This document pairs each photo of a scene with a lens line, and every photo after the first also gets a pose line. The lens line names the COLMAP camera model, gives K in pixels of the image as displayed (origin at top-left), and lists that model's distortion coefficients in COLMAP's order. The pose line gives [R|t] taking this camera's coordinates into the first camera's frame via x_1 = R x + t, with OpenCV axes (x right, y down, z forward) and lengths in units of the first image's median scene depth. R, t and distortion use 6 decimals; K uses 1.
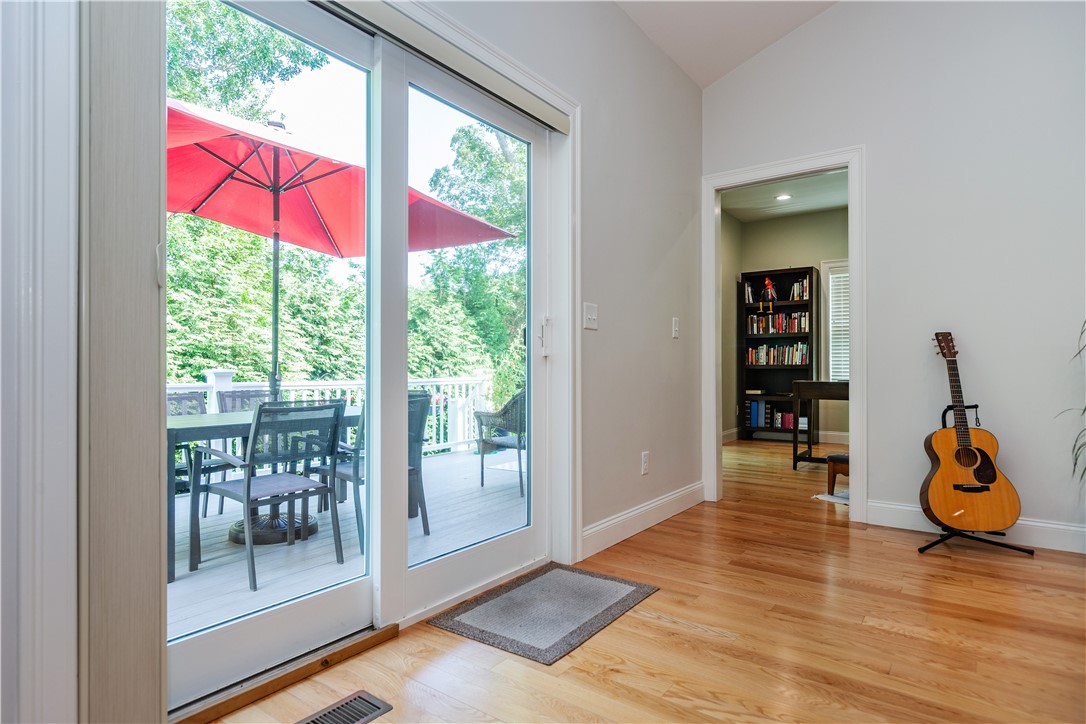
lens RADIAL K [[574.3, 0, 546.1], [0, 574.3, 362.9], [0, 0, 1]] dist [-0.003325, 0.000087]
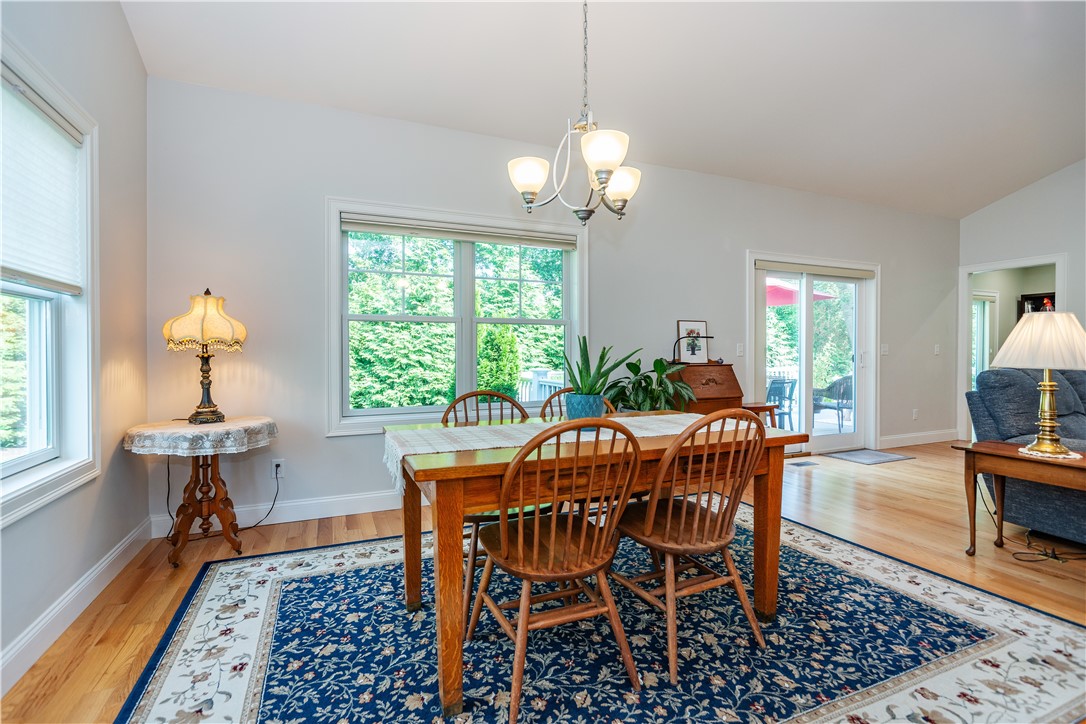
lens RADIAL K [[495.9, 0, 537.5], [0, 495.9, 356.3], [0, 0, 1]] dist [0.005808, 0.001071]
pose [[0.860519, 0.005256, -0.509391, -0.047606], [0.007260, 0.999719, 0.022581, -0.047036], [0.509366, -0.023129, 0.860239, -0.646037]]
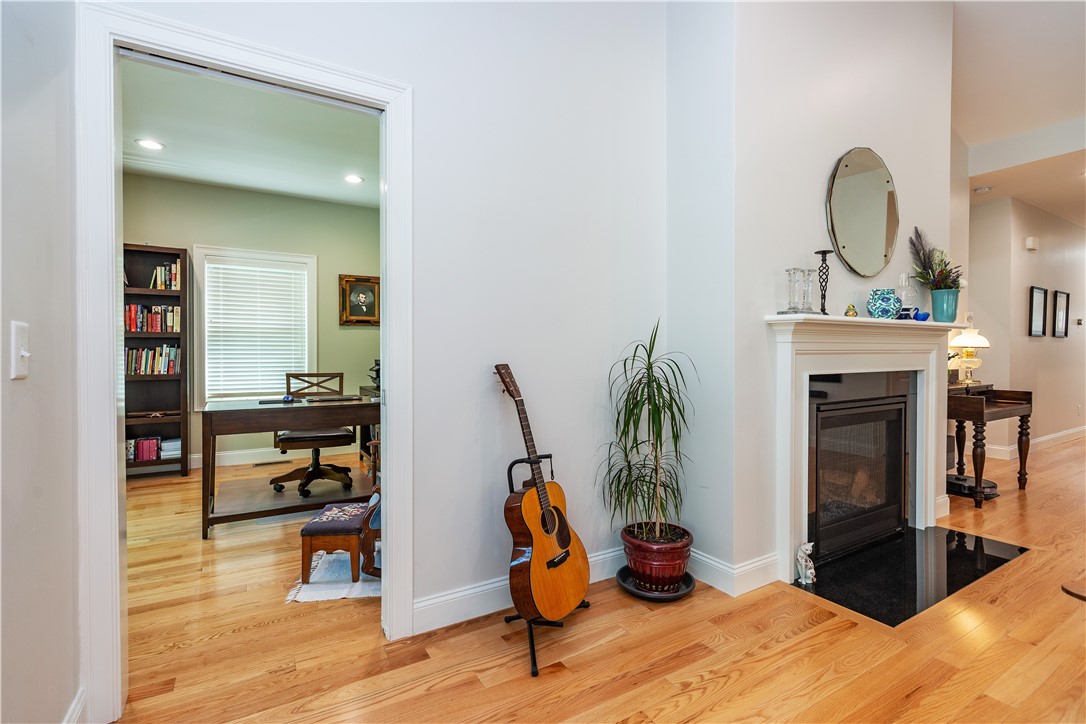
lens RADIAL K [[495.9, 0, 553.8], [0, 495.9, 355.9], [0, 0, 1]] dist [0.005808, 0.001071]
pose [[0.389226, -0.006146, 0.921122, 0.031507], [-0.003007, 0.999964, 0.007943, -0.028023], [-0.921138, -0.005862, 0.389193, 0.262500]]
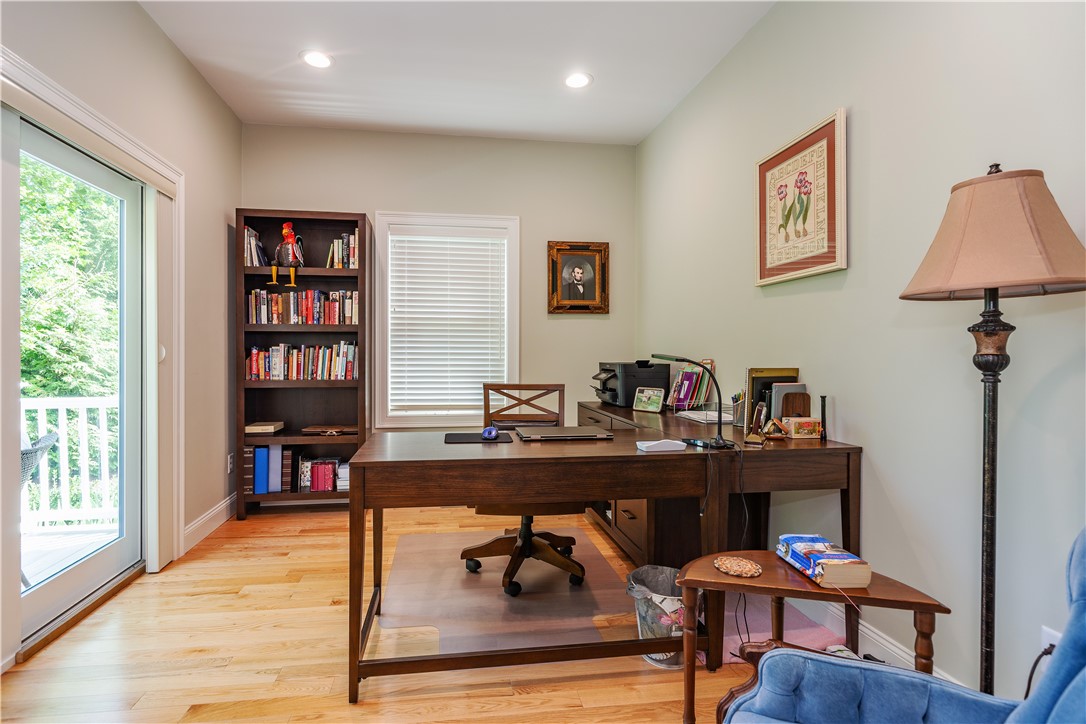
lens RADIAL K [[541.1, 0, 537.4], [0, 541.1, 358.3], [0, 0, 1]] dist [0.003644, 0.000417]
pose [[0.702207, -0.004072, 0.711961, 0.186085], [-0.005587, 0.999921, 0.011229, -0.025921], [-0.711951, -0.011863, 0.702129, 0.465986]]
